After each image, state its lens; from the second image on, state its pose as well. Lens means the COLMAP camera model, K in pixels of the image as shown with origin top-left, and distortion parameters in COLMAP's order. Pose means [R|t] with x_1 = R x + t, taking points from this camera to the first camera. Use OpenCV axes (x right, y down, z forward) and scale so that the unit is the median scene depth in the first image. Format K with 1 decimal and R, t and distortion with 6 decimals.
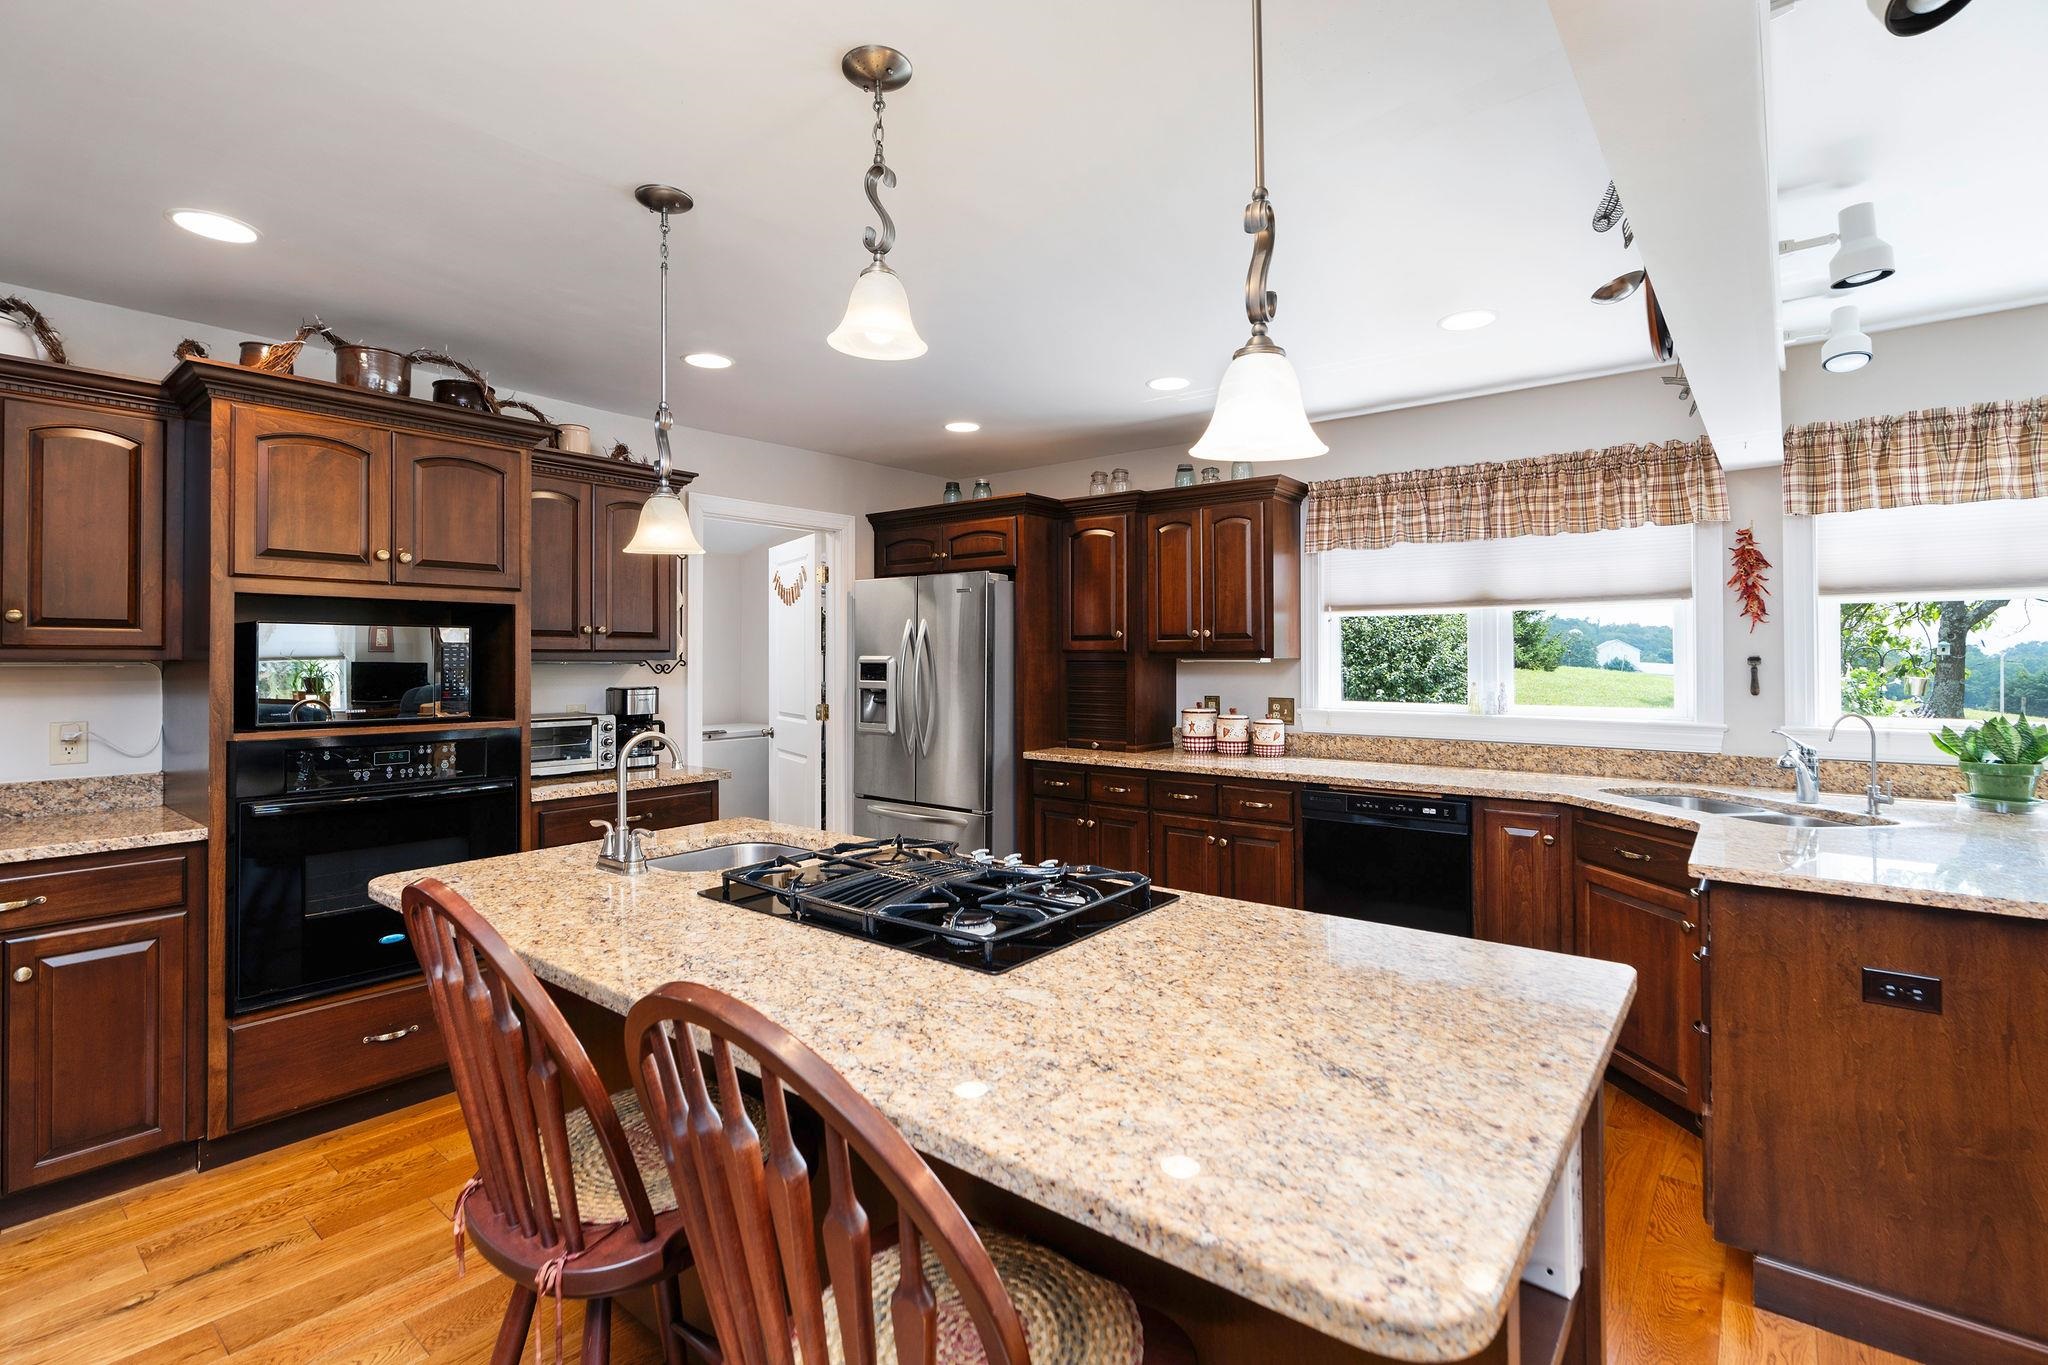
lens RADIAL K [[931.0, 0, 1016.9], [0, 931.0, 650.4], [0, 0, 1]] dist [-0.009623, 0.003228]
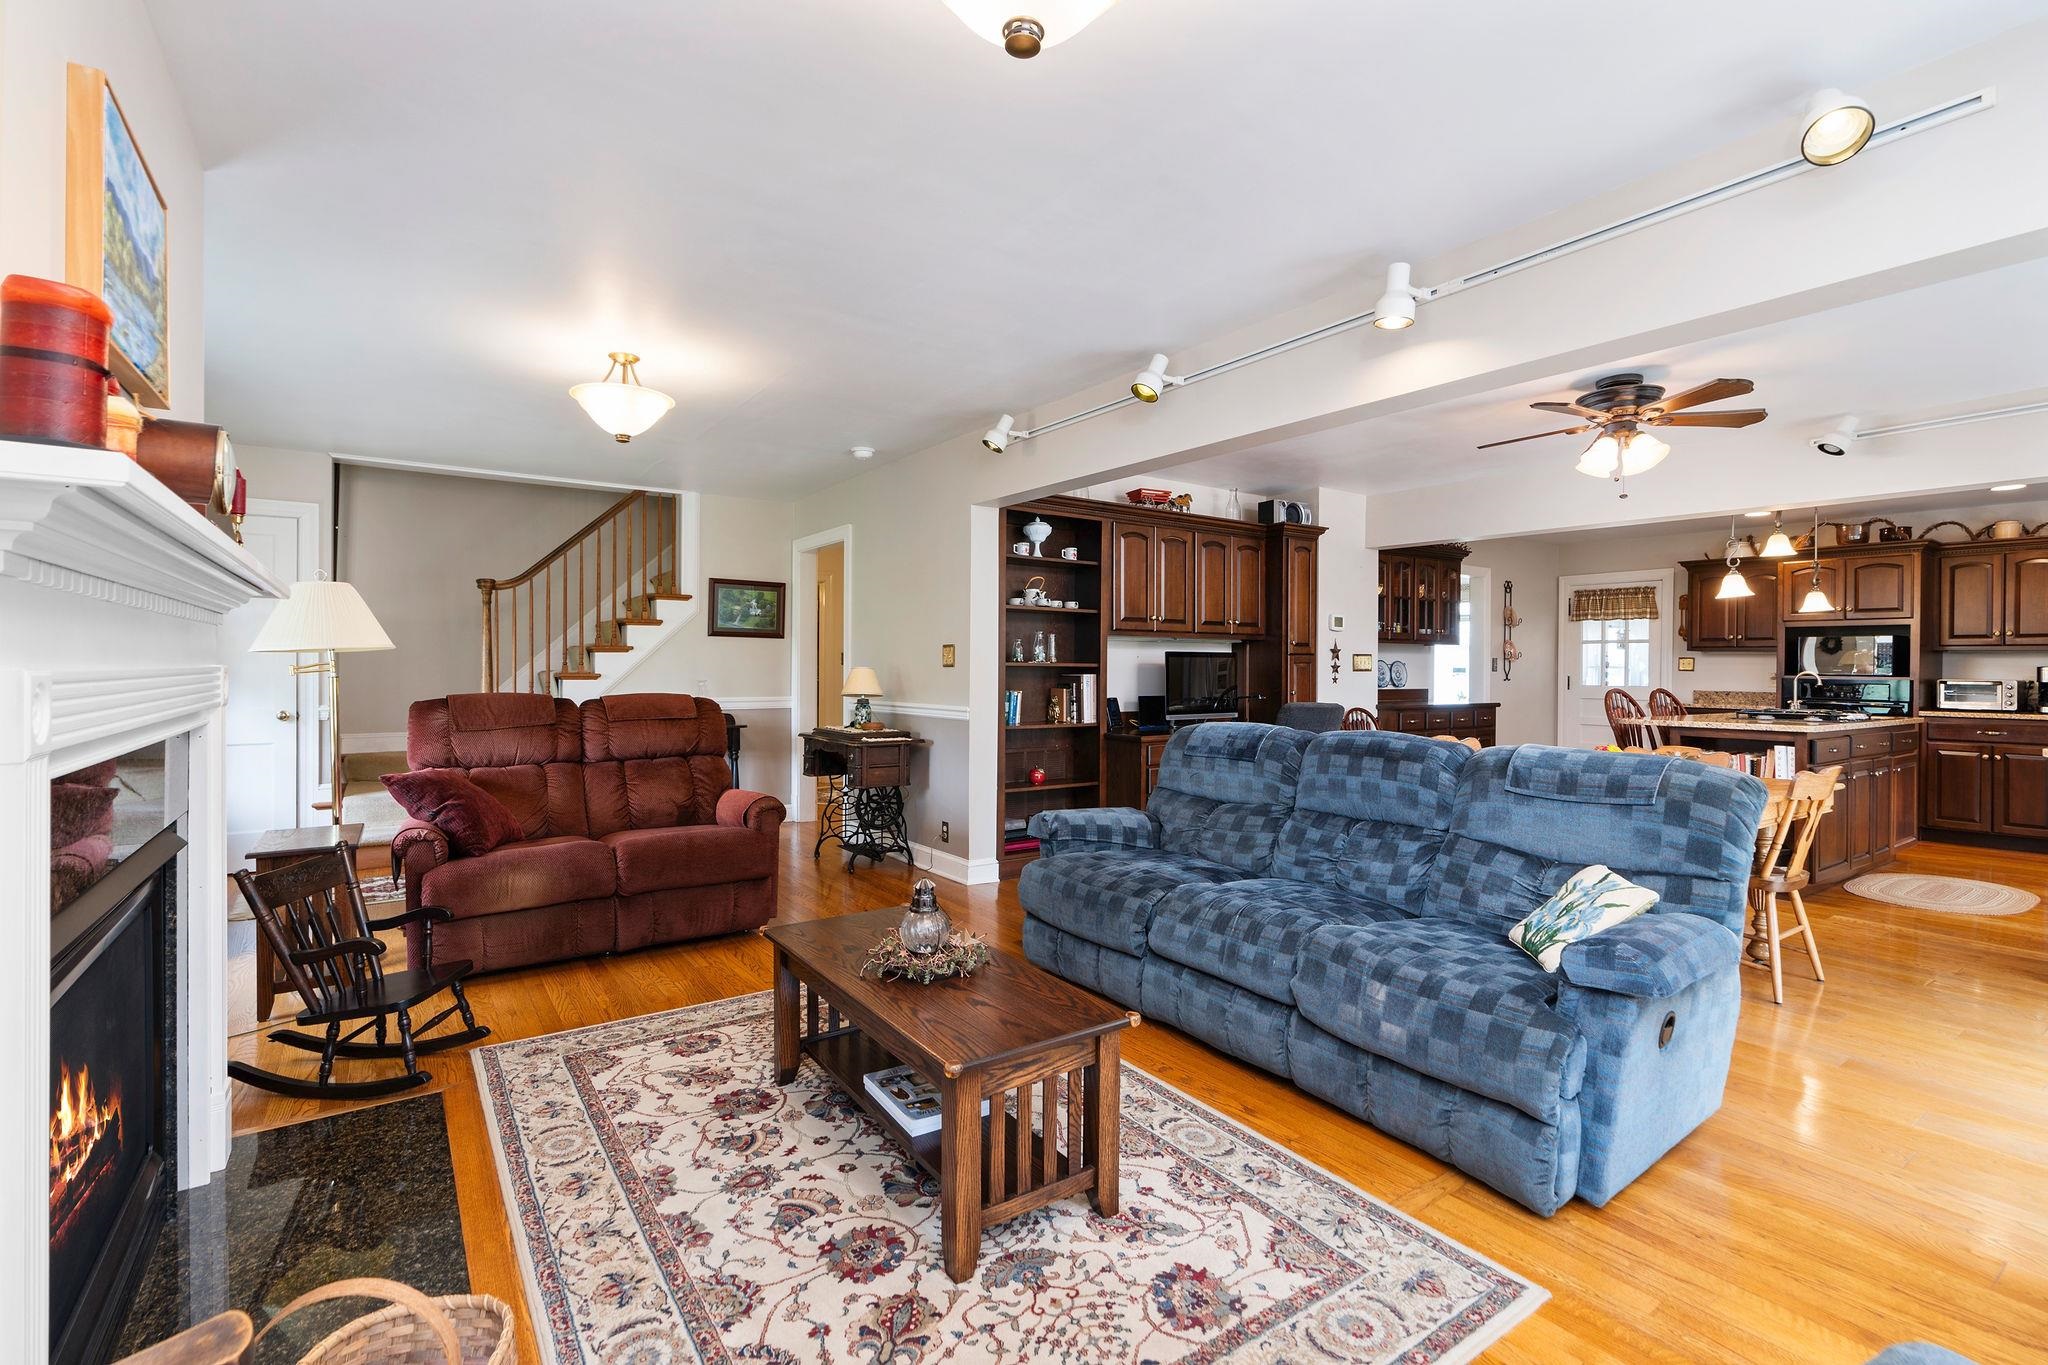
lens RADIAL K [[931.0, 0, 1012.6], [0, 931.0, 679.1], [0, 0, 1]] dist [-0.009623, 0.003228]
pose [[-0.279575, 0.014520, -0.960014, 1.867346], [-0.001227, 0.999879, 0.015481, 0.041626], [0.960123, 0.005506, -0.279523, -0.364702]]
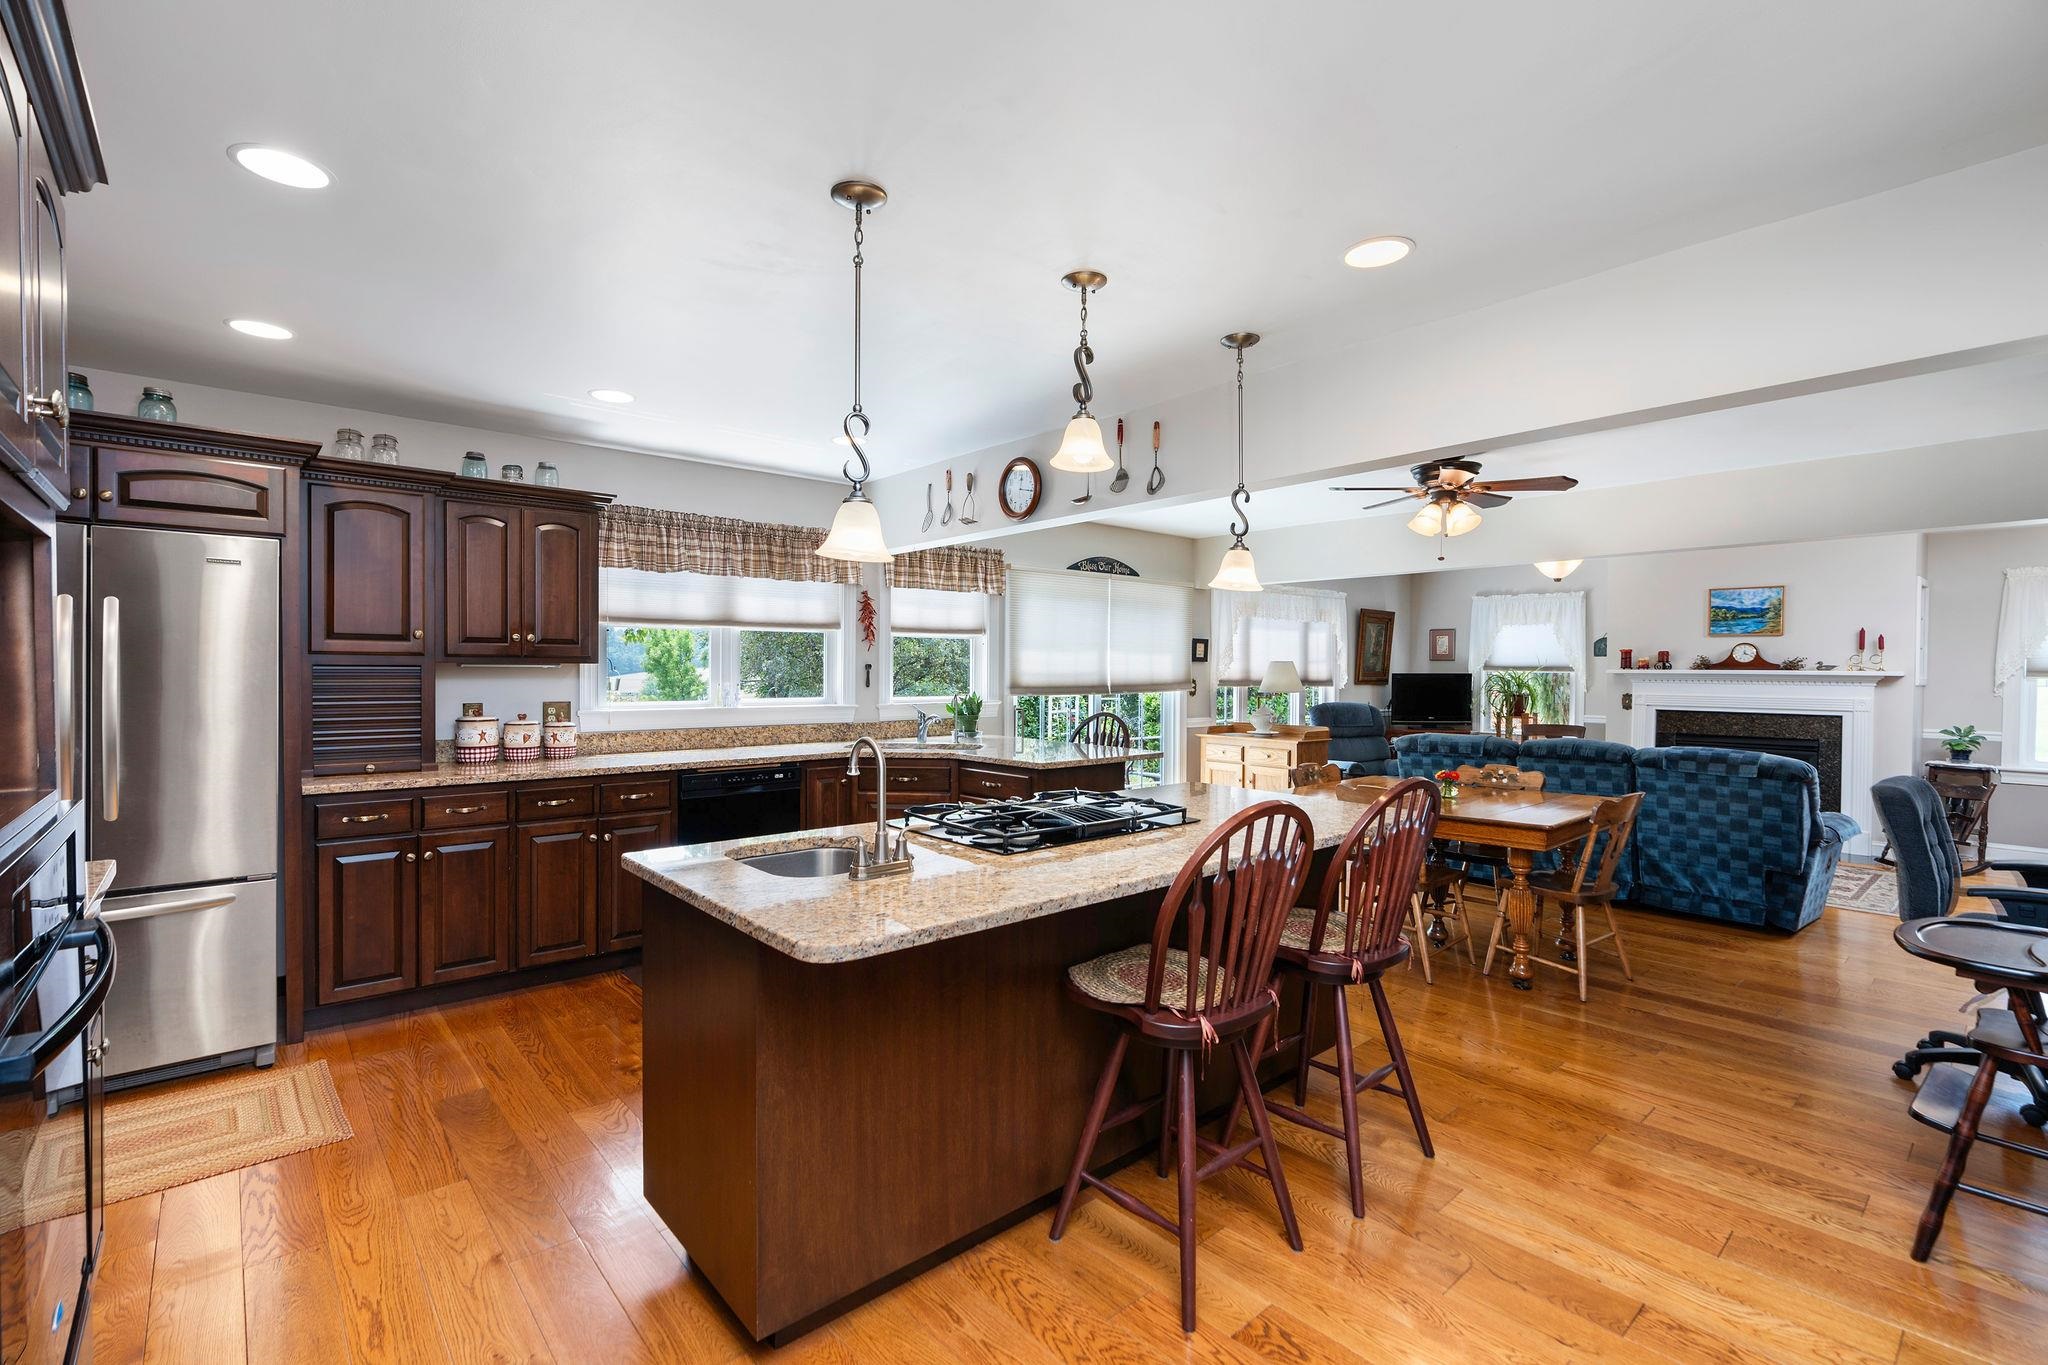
lens RADIAL K [[931.0, 0, 1019.1], [0, 931.0, 675.0], [0, 0, 1]] dist [-0.009623, 0.003228]
pose [[0.170419, -0.006777, 0.985348, -0.800603], [-0.015426, 0.999835, 0.009545, 0.004189], [-0.985251, -0.016827, 0.170286, 0.389620]]
